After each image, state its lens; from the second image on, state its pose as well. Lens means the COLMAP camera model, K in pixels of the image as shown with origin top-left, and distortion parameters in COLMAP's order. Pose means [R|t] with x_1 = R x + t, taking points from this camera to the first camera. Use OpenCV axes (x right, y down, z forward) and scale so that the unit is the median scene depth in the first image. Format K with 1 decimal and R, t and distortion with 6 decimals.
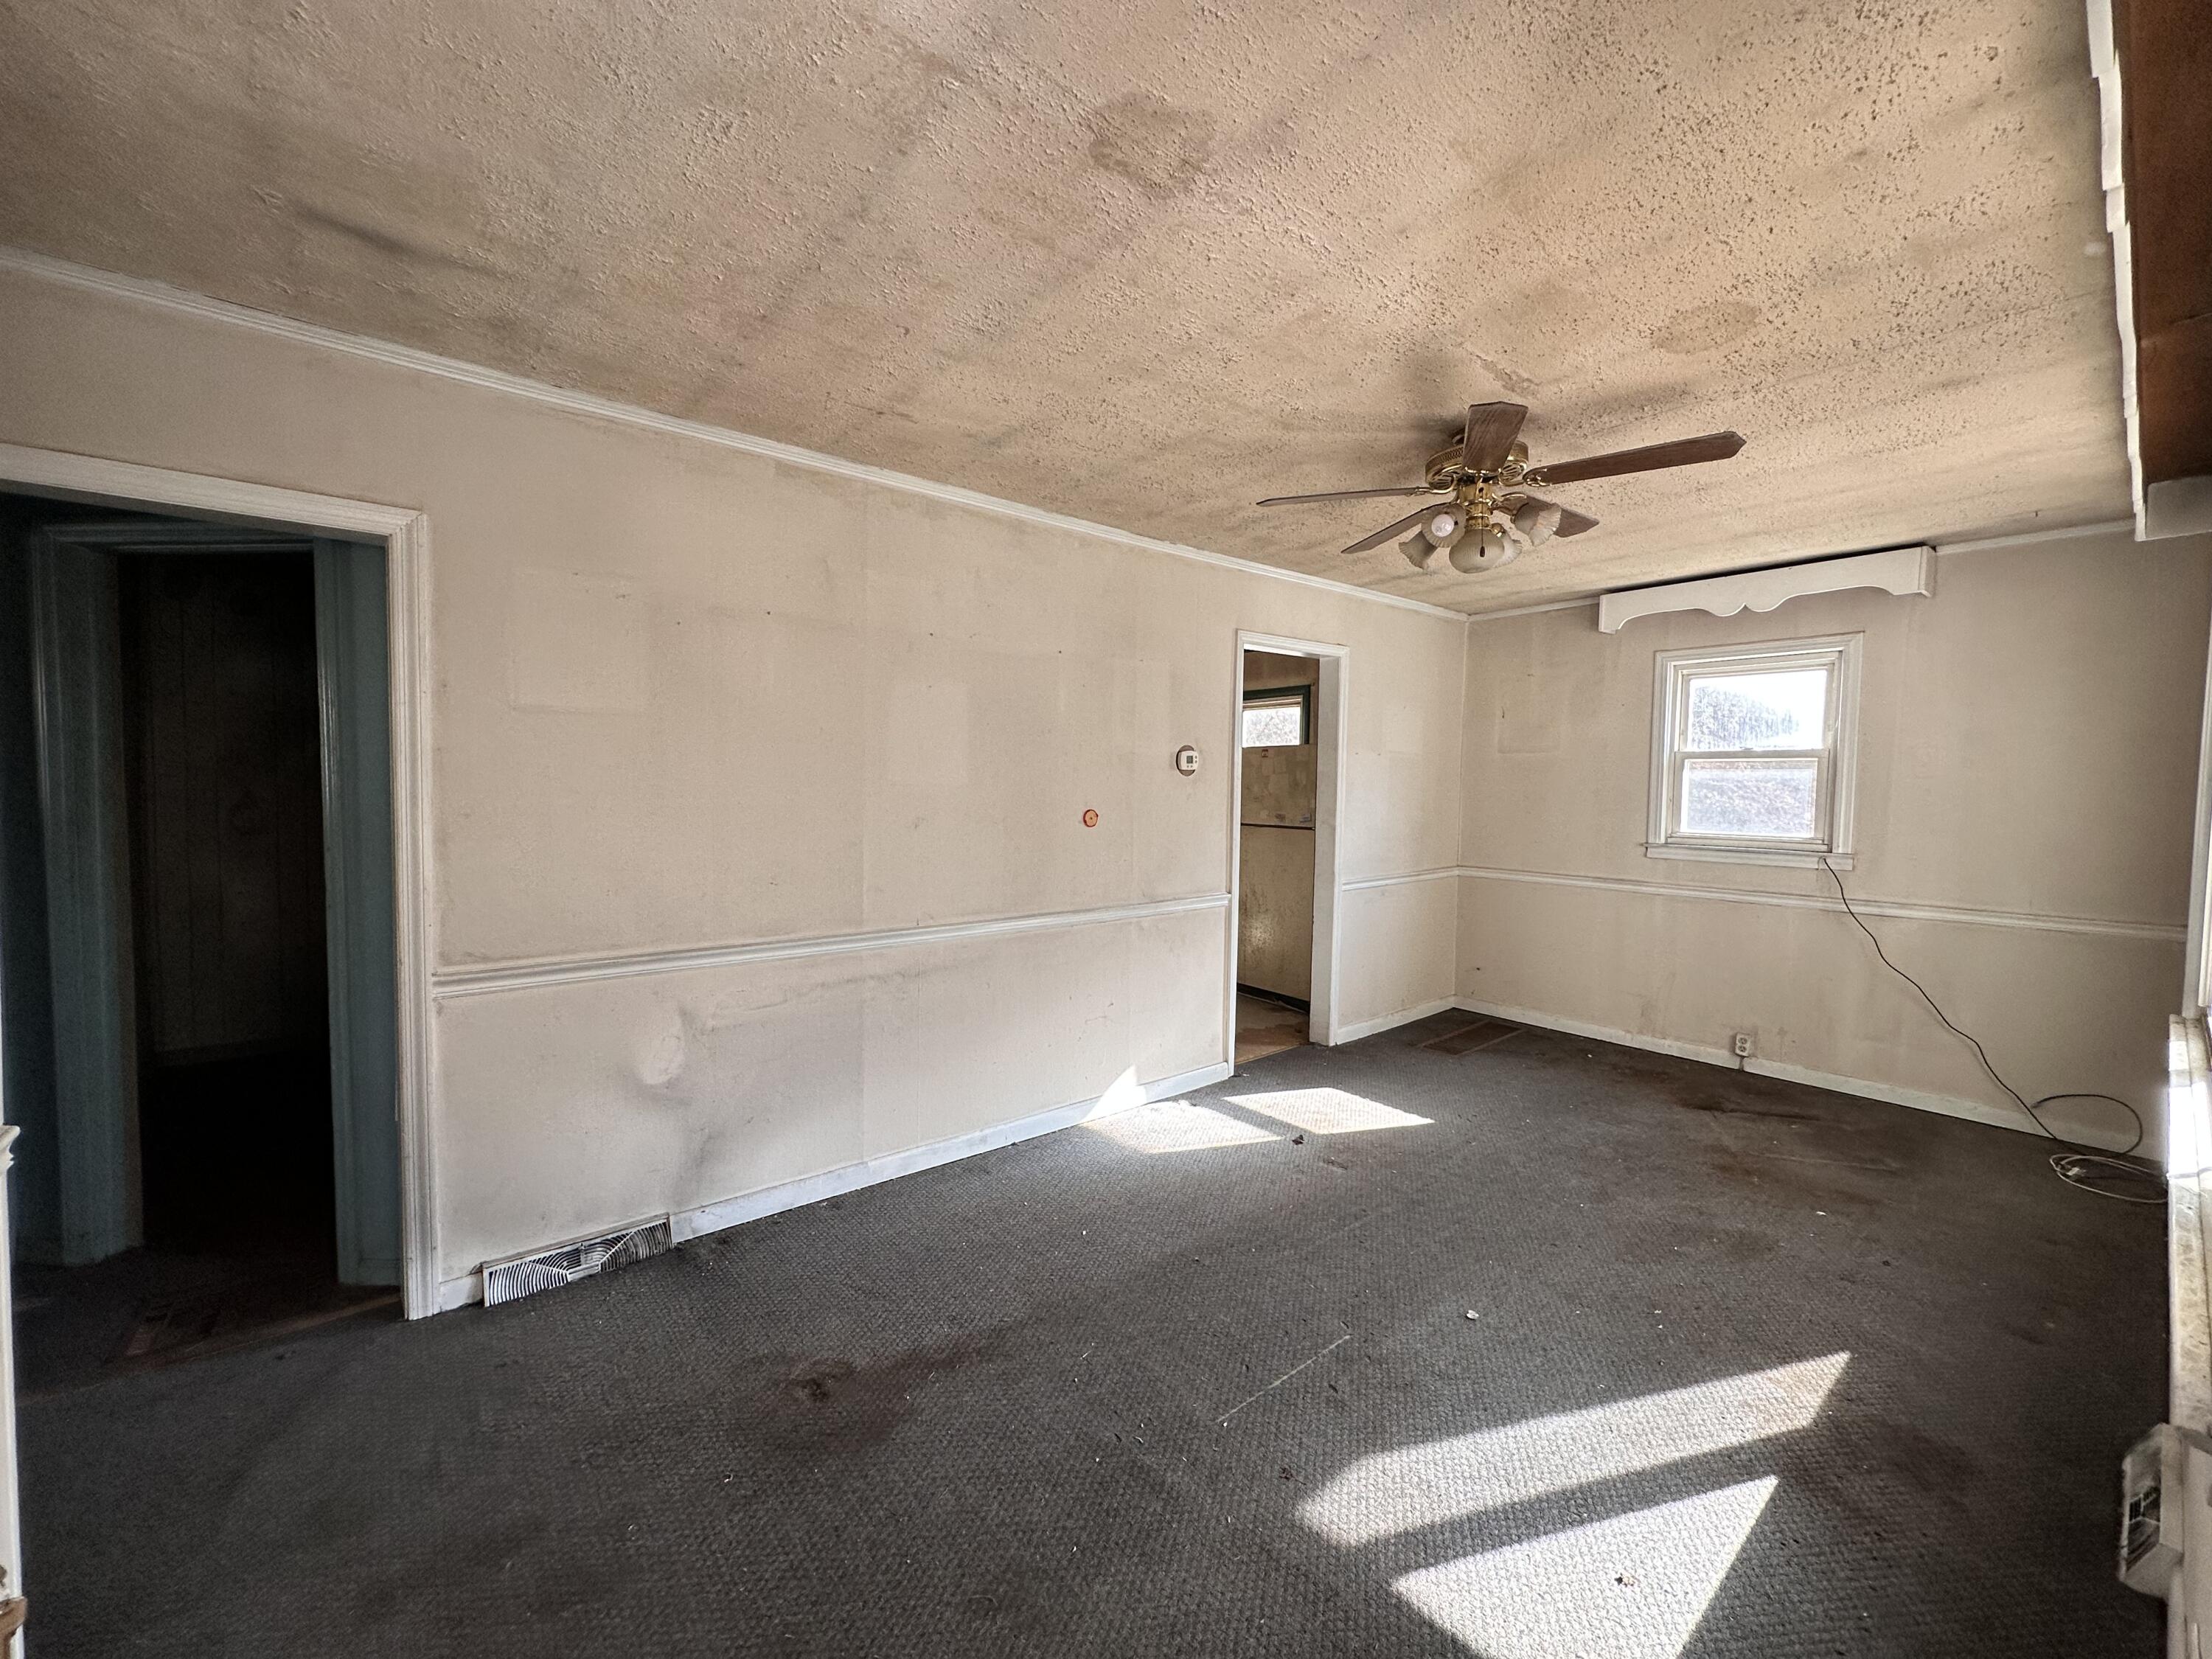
lens RADIAL K [[890.0, 0, 1107.1], [0, 890.0, 825.6], [0, 0, 1]] dist [-0.000720, 0.000154]
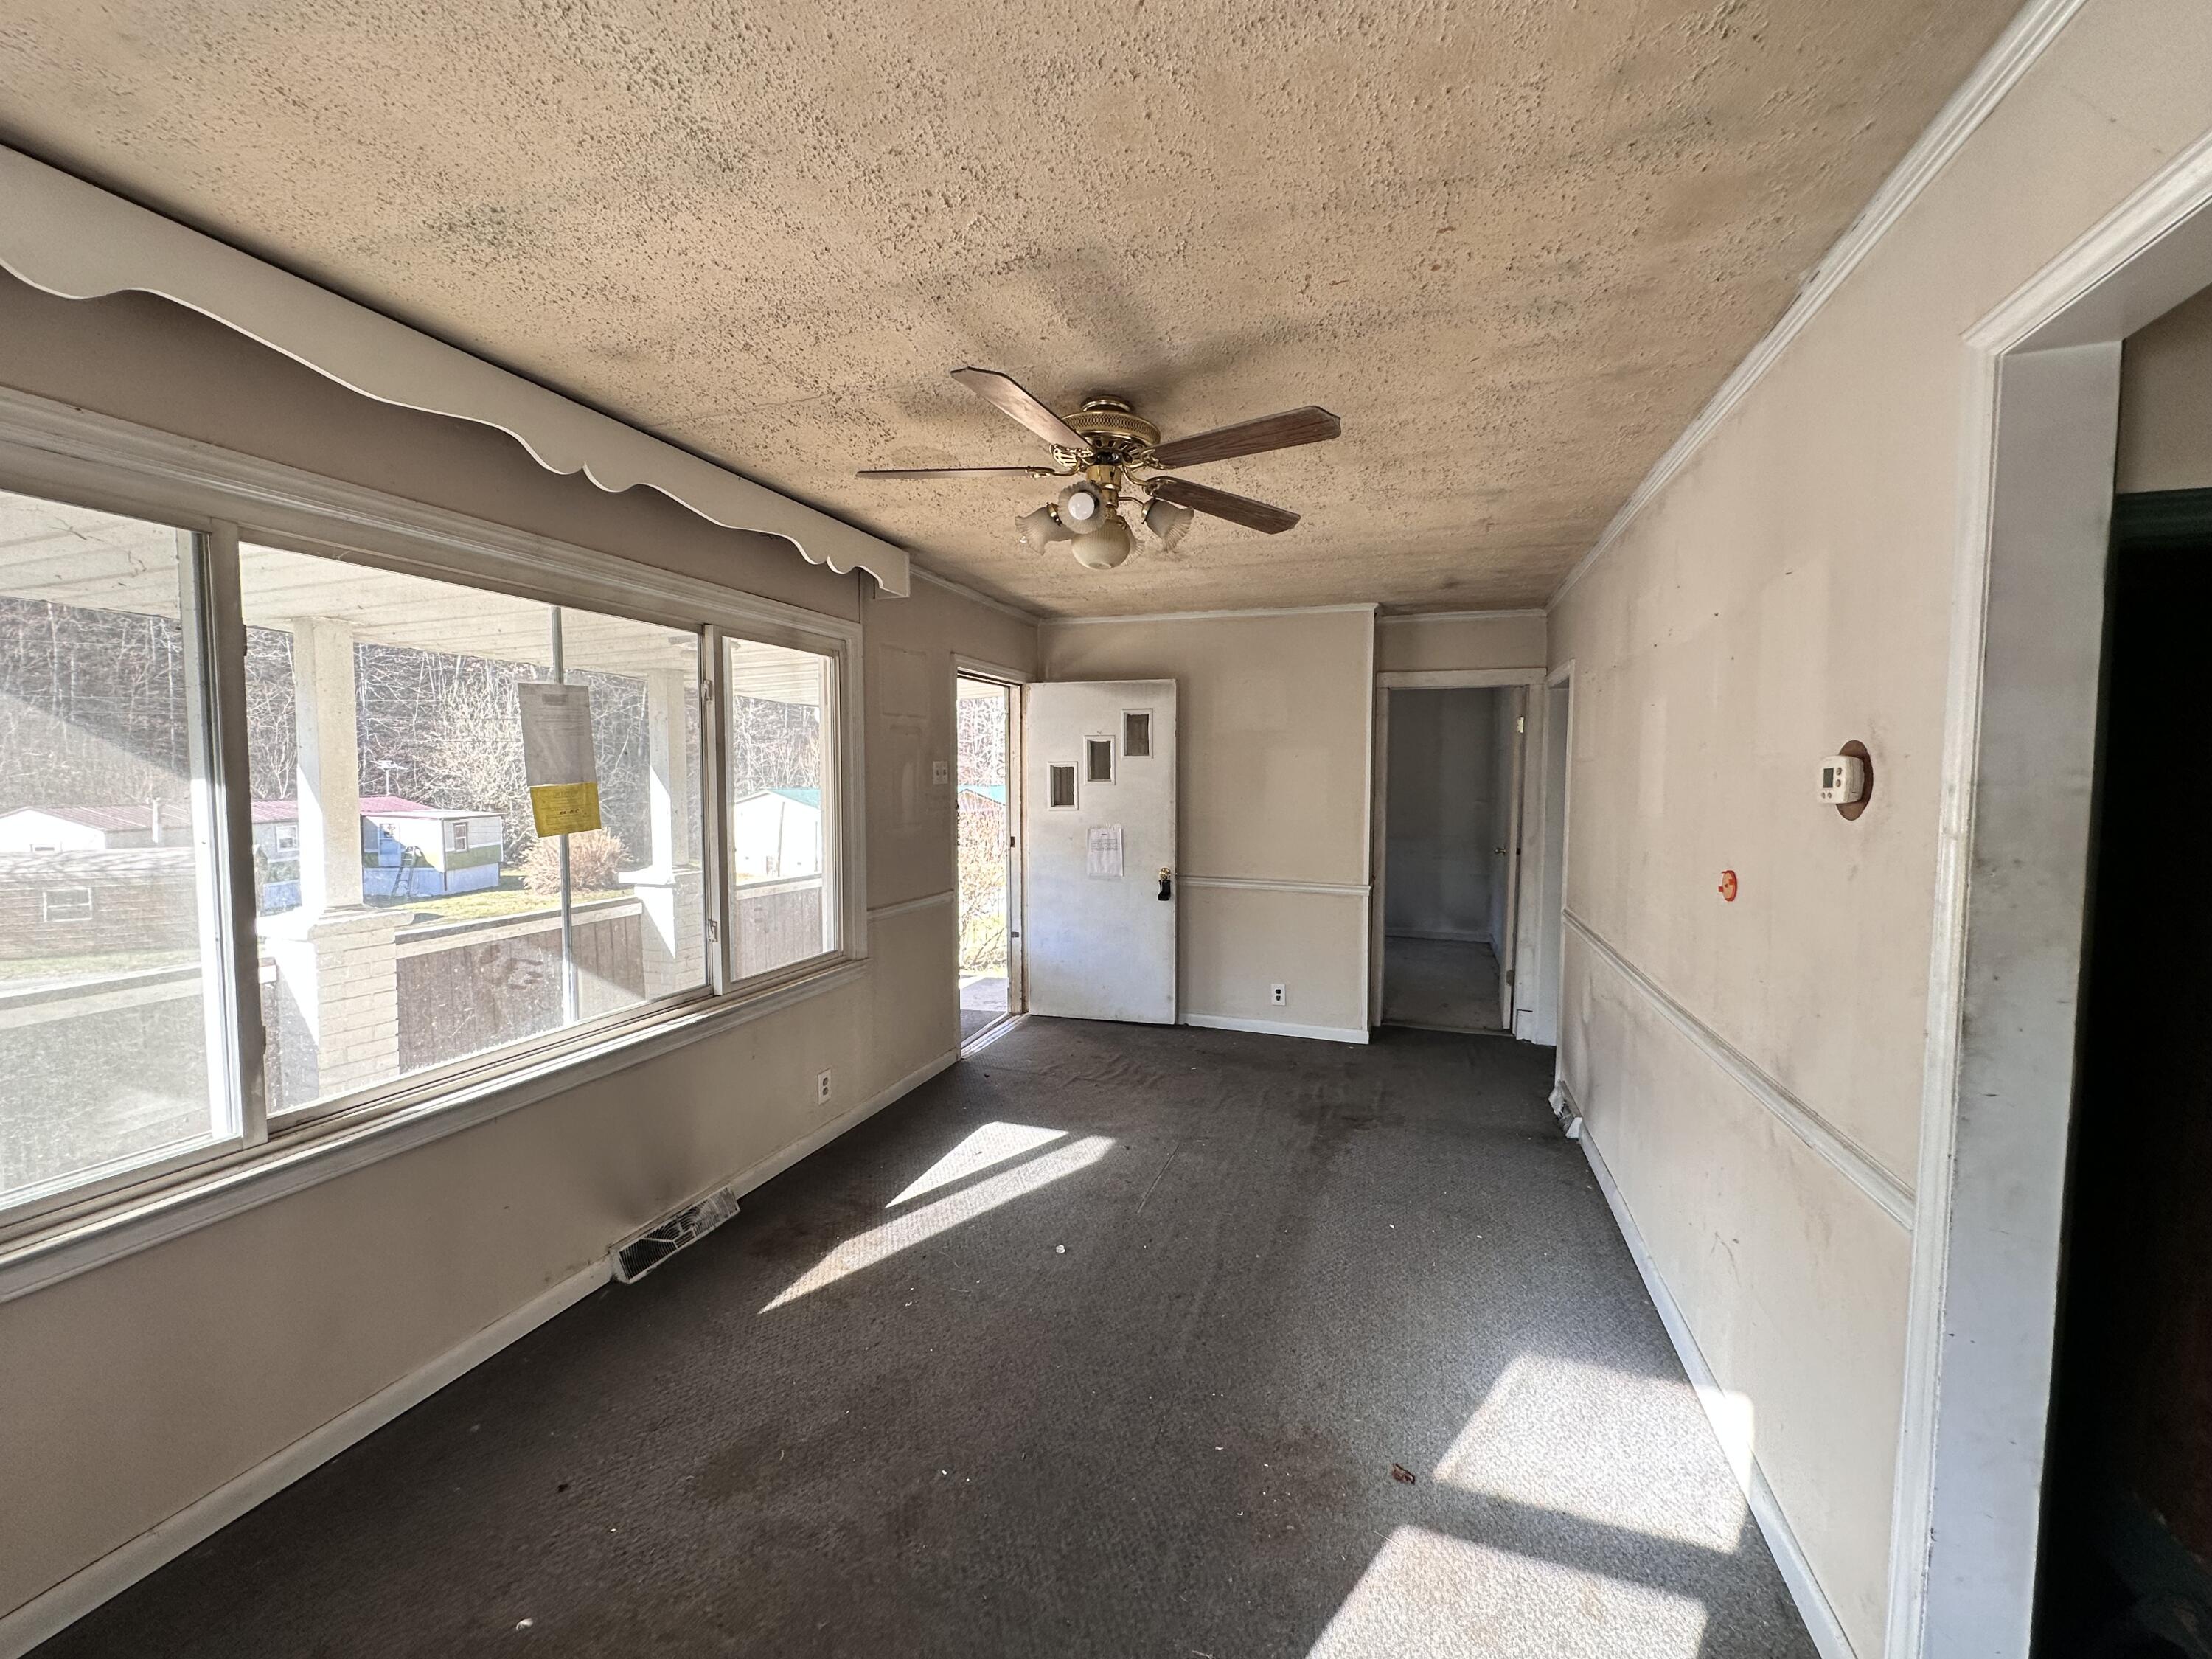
lens RADIAL K [[890.0, 0, 1095.8], [0, 890.0, 830.4], [0, 0, 1]] dist [-0.000720, 0.000154]
pose [[-0.860533, 0.014394, -0.509191, 0.867095], [-0.040086, 0.994587, 0.095861, -0.113892], [0.507815, 0.102903, -0.855298, 1.775016]]
